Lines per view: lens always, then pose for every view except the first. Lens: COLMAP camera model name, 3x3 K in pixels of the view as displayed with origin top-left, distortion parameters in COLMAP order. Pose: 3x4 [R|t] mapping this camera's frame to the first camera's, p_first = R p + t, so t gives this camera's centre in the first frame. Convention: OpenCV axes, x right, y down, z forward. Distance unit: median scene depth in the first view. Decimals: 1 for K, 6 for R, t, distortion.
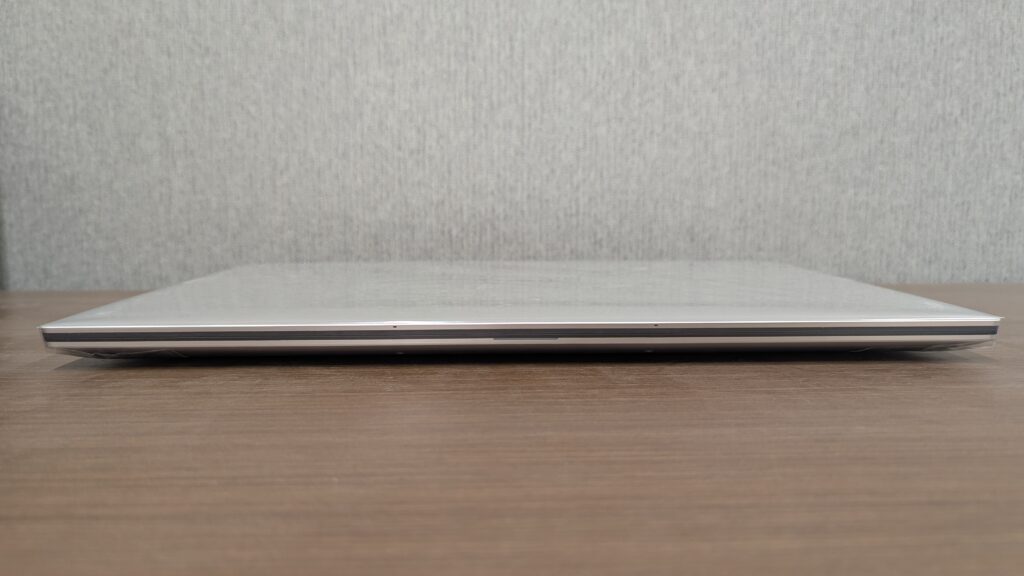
lens RADIAL K [[756.8, 0, 517.5], [0, 756.8, 283.7], [0, 0, 1]] dist [0.028359, -0.038260]
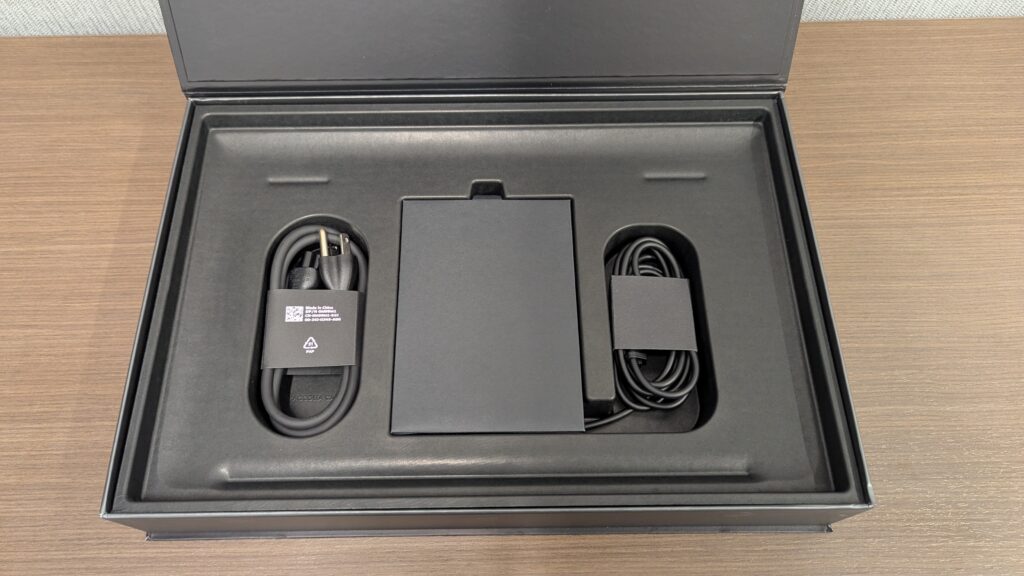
lens RADIAL K [[756.8, 0, 503.1], [0, 756.8, 286.3], [0, 0, 1]] dist [0.028359, -0.038260]
pose [[0.999912, 0.012806, -0.003433, -0.214099], [-0.003635, 0.513802, 0.857901, -0.700133], [0.012750, -0.857813, 0.513804, 0.137007]]
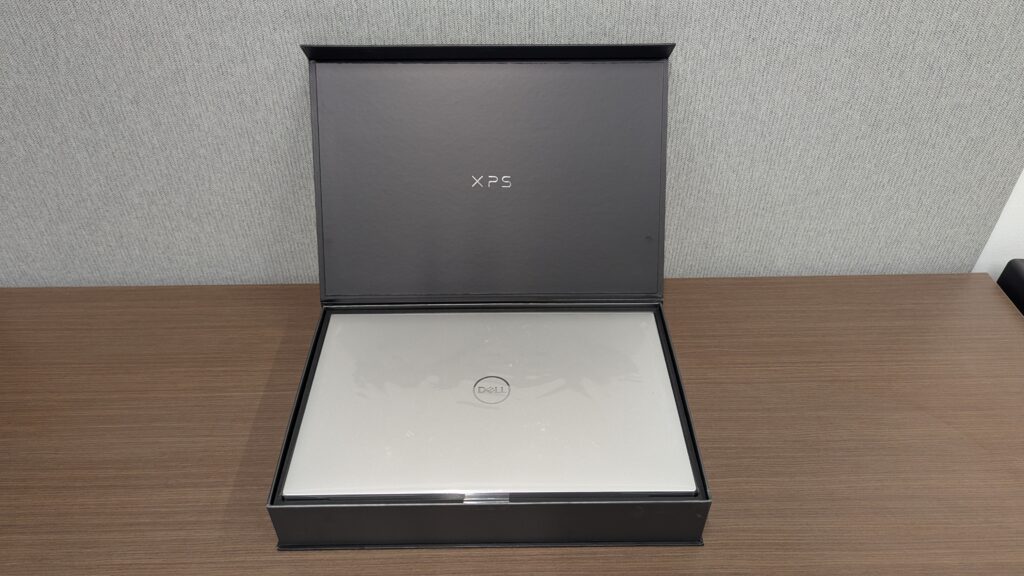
lens RADIAL K [[756.8, 0, 511.3], [0, 756.8, 280.8], [0, 0, 1]] dist [0.028359, -0.038260]
pose [[0.999865, 0.012894, -0.010142, -0.187957], [-0.005014, 0.828837, 0.559467, -0.954027], [0.015620, -0.559341, 0.828791, -0.452479]]
